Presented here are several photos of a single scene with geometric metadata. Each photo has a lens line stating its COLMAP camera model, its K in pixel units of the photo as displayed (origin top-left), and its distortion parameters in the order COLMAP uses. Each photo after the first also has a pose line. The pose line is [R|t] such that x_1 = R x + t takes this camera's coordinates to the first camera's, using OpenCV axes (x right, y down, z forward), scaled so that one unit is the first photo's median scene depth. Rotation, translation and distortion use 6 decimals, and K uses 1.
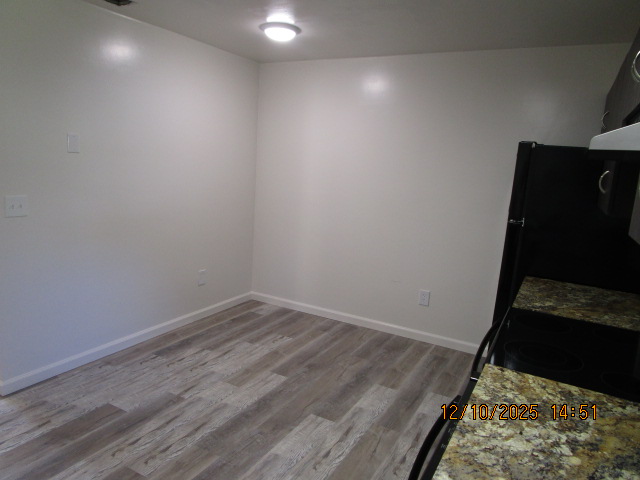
lens RADIAL K [[458.7, 0, 320.5], [0, 458.7, 240.1], [0, 0, 1]] dist [-0.013749, 0.005308]
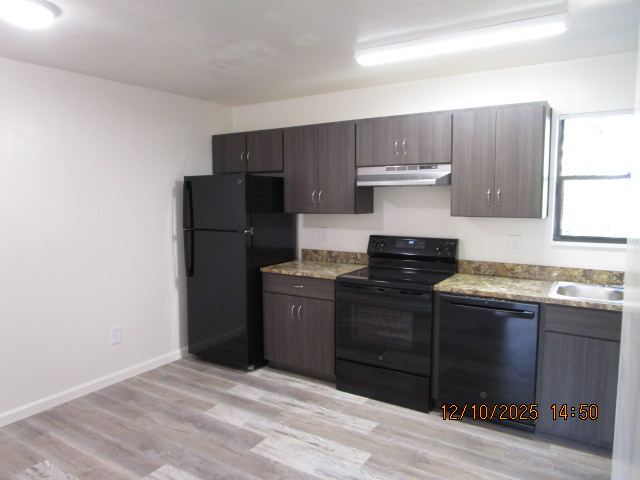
lens RADIAL K [[458.7, 0, 319.8], [0, 458.7, 239.9], [0, 0, 1]] dist [-0.013749, 0.005308]
pose [[0.059668, -0.161700, 0.985034, -0.727598], [0.179102, 0.972513, 0.148796, -0.145145], [-0.982019, 0.167544, 0.086989, 0.551449]]
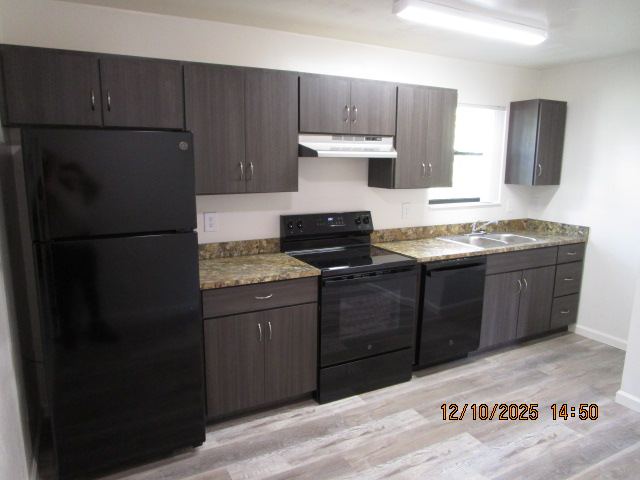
lens RADIAL K [[458.7, 0, 320.0], [0, 458.7, 239.6], [0, 0, 1]] dist [-0.013749, 0.005308]
pose [[-0.837160, -0.170630, 0.519662, -0.156385], [0.028698, 0.935083, 0.353264, -0.250147], [-0.546205, 0.310652, -0.777918, 1.233584]]
